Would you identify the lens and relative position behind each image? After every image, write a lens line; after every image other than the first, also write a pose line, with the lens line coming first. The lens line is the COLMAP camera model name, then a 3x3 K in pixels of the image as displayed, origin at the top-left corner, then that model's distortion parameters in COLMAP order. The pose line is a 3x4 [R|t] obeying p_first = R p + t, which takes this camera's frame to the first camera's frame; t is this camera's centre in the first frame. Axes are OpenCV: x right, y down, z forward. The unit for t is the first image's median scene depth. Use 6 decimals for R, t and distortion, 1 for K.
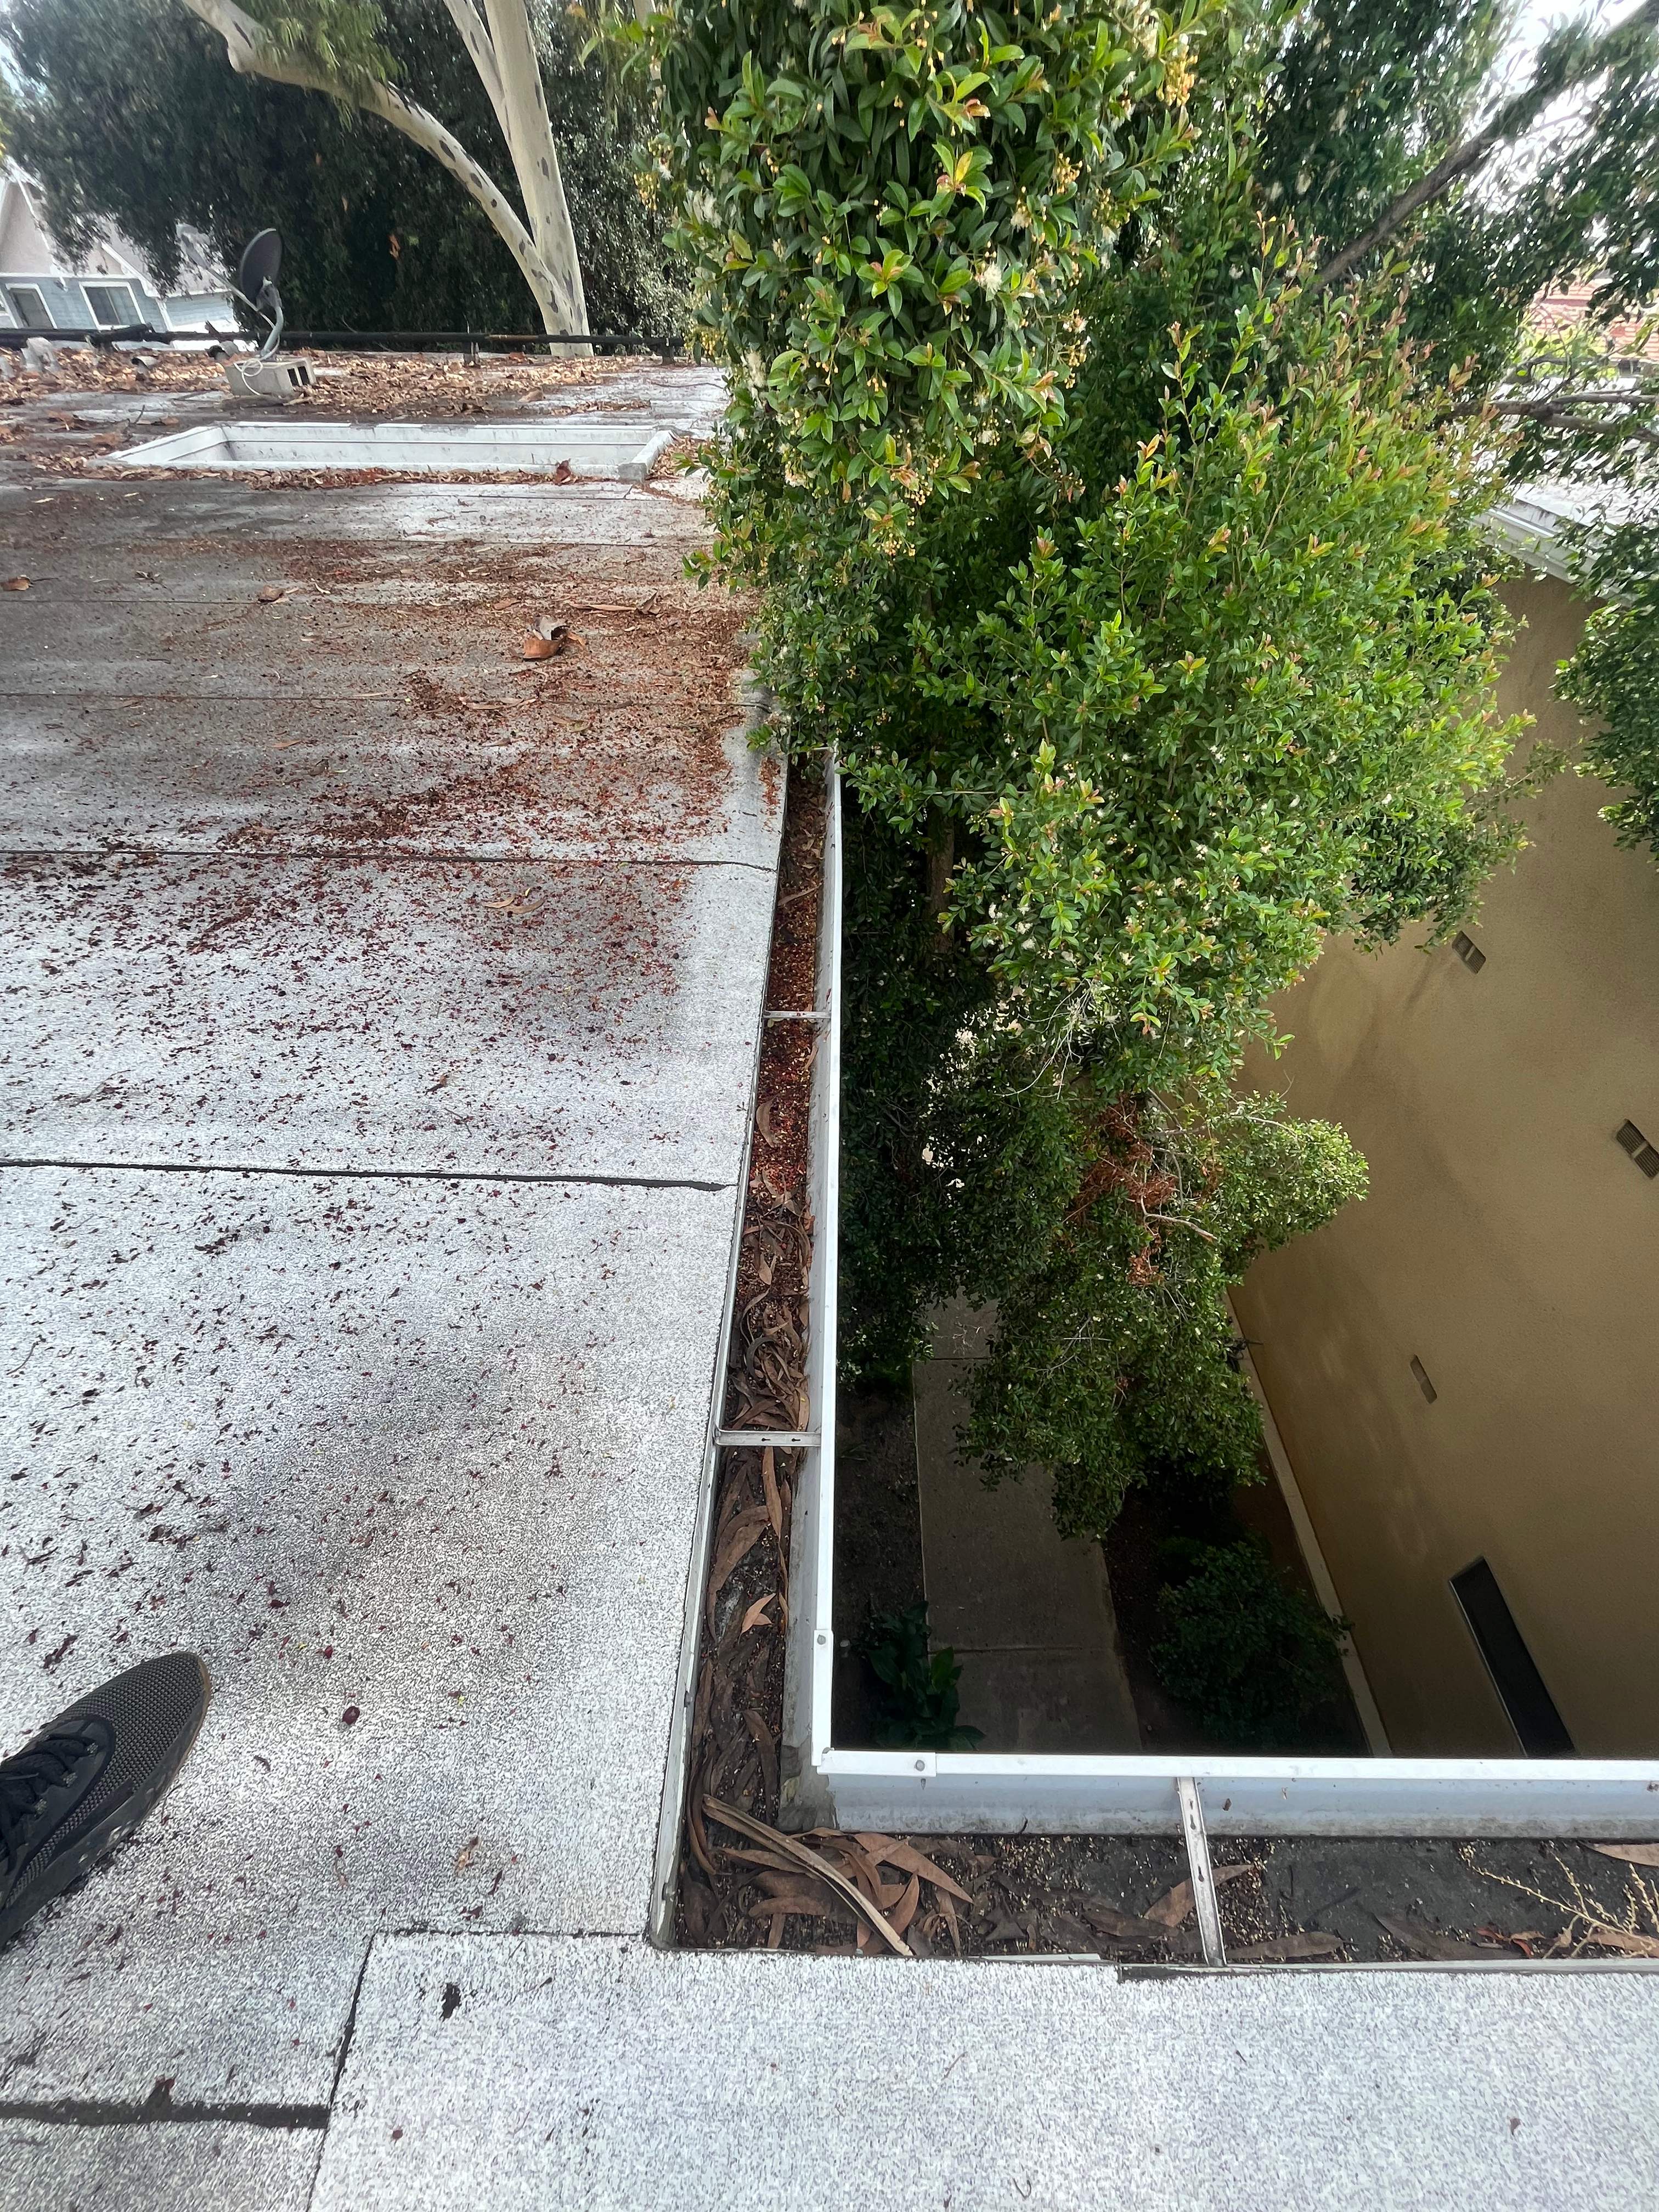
lens RADIAL K [[887.5, 0, 829.5], [0, 887.5, 1106.0], [0, 0, 1]] dist [-0.000001, -0.000417]
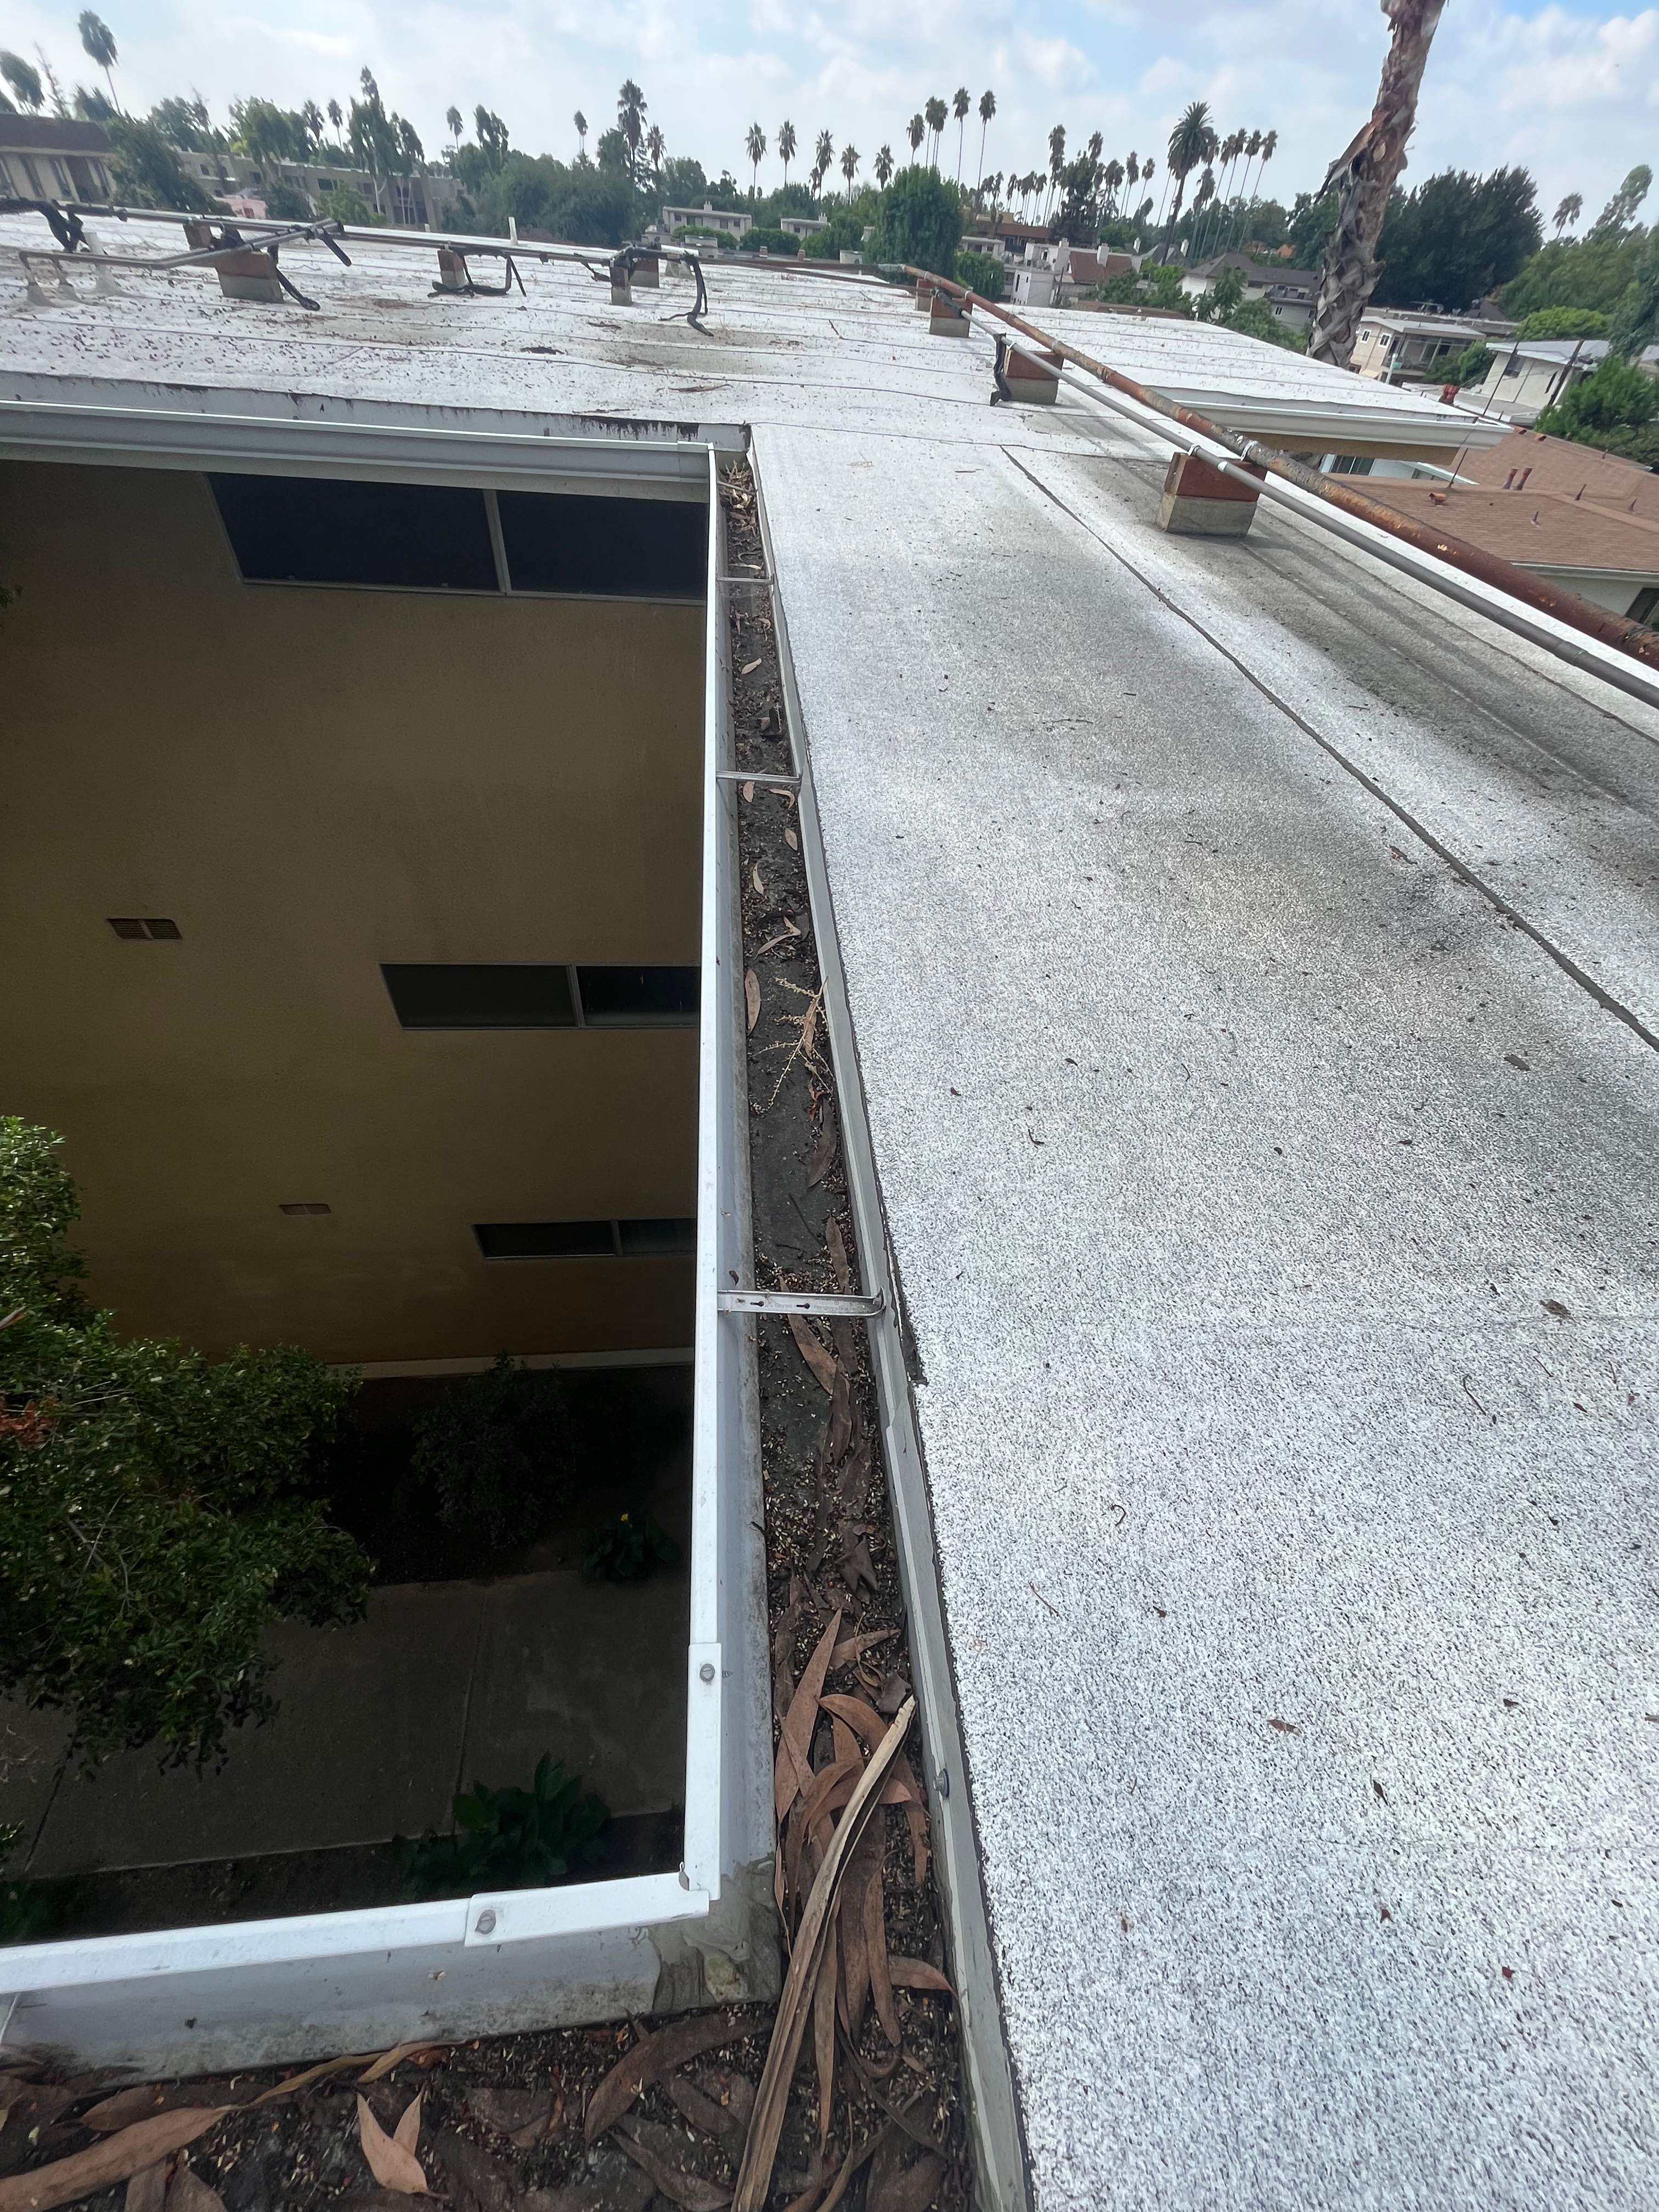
lens RADIAL K [[887.5, 0, 829.5], [0, 887.5, 1106.0], [0, 0, 1]] dist [-0.000001, -0.000417]
pose [[-0.102354, -0.715075, 0.691513, -0.043476], [0.644844, 0.481622, 0.593479, 0.224483], [-0.757430, 0.506663, 0.411816, 0.438610]]
